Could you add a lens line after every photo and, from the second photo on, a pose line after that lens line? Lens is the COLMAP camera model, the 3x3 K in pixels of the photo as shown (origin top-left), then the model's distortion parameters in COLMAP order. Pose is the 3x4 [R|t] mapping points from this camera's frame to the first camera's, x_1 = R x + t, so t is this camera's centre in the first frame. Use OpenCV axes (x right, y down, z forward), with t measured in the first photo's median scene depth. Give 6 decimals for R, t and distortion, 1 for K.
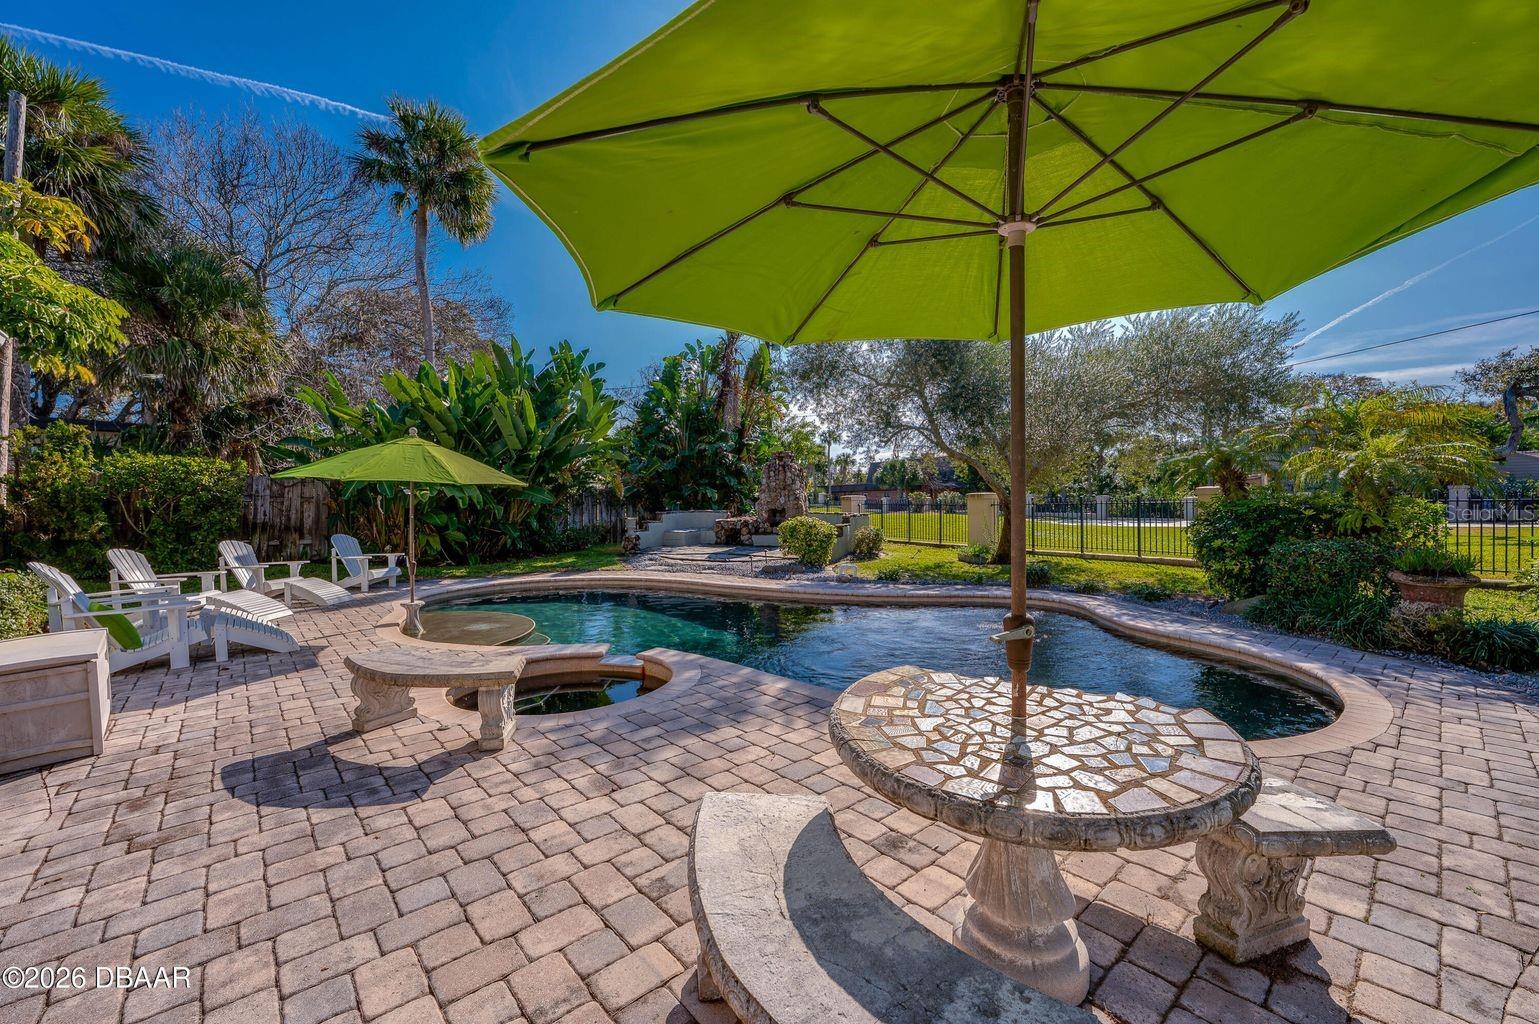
lens RADIAL K [[614.4, 0, 745.3], [0, 614.4, 512.2], [0, 0, 1]] dist [-0.014711, -0.000005]
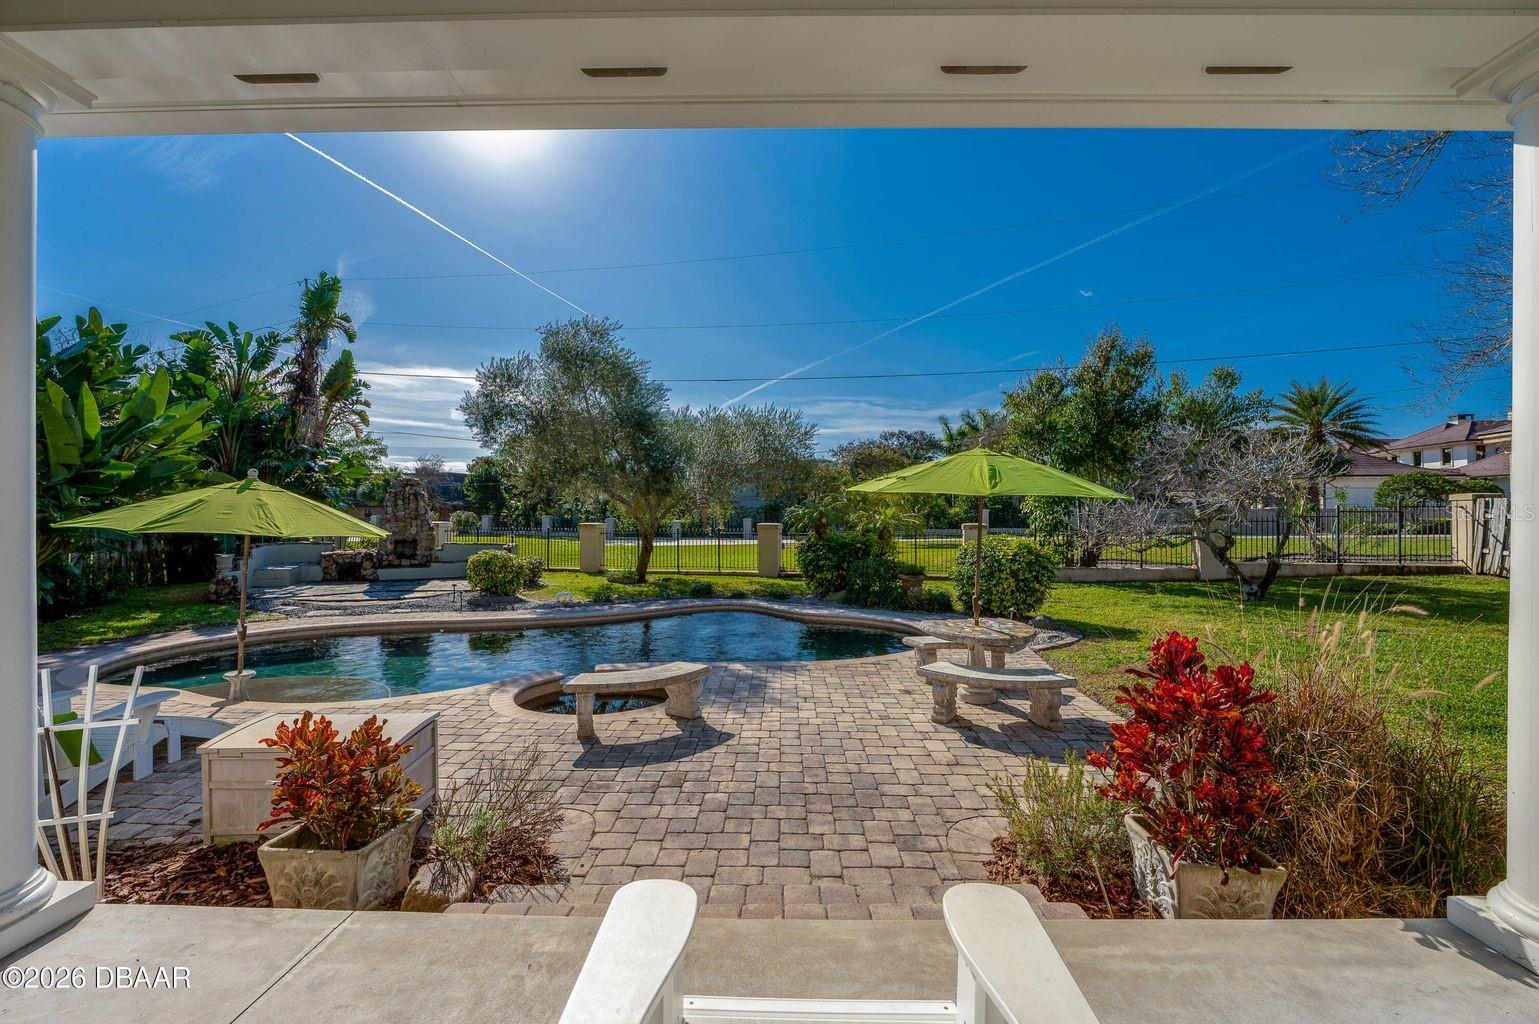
lens RADIAL K [[614.4, 0, 769.5], [0, 614.4, 506.6], [0, 0, 1]] dist [-0.014711, -0.000005]
pose [[0.682189, 0.023859, 0.730787, -0.618855], [0.004533, 0.999310, -0.036858, -0.046341], [-0.731162, 0.028456, 0.681610, -0.112194]]
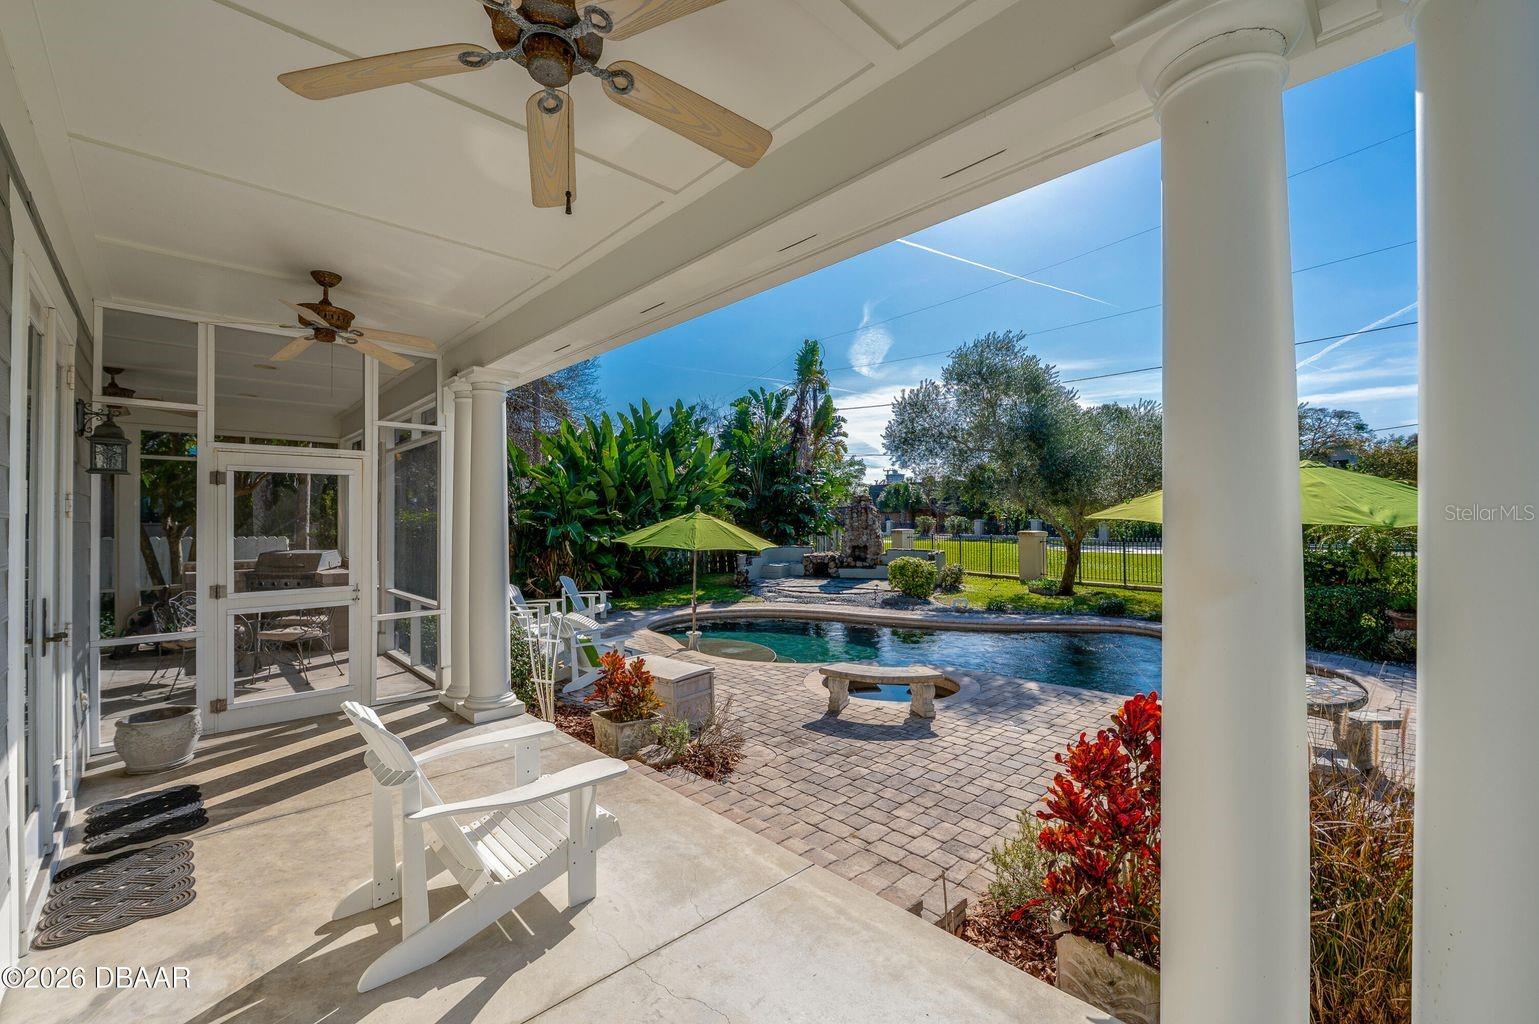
lens RADIAL K [[614.4, 0, 762.2], [0, 614.4, 512.3], [0, 0, 1]] dist [-0.014711, -0.000005]
pose [[0.999492, 0.001679, 0.031818, -0.407016], [-0.000595, 0.999420, -0.034040, -0.069110], [-0.031857, 0.034003, 0.998914, -0.353397]]
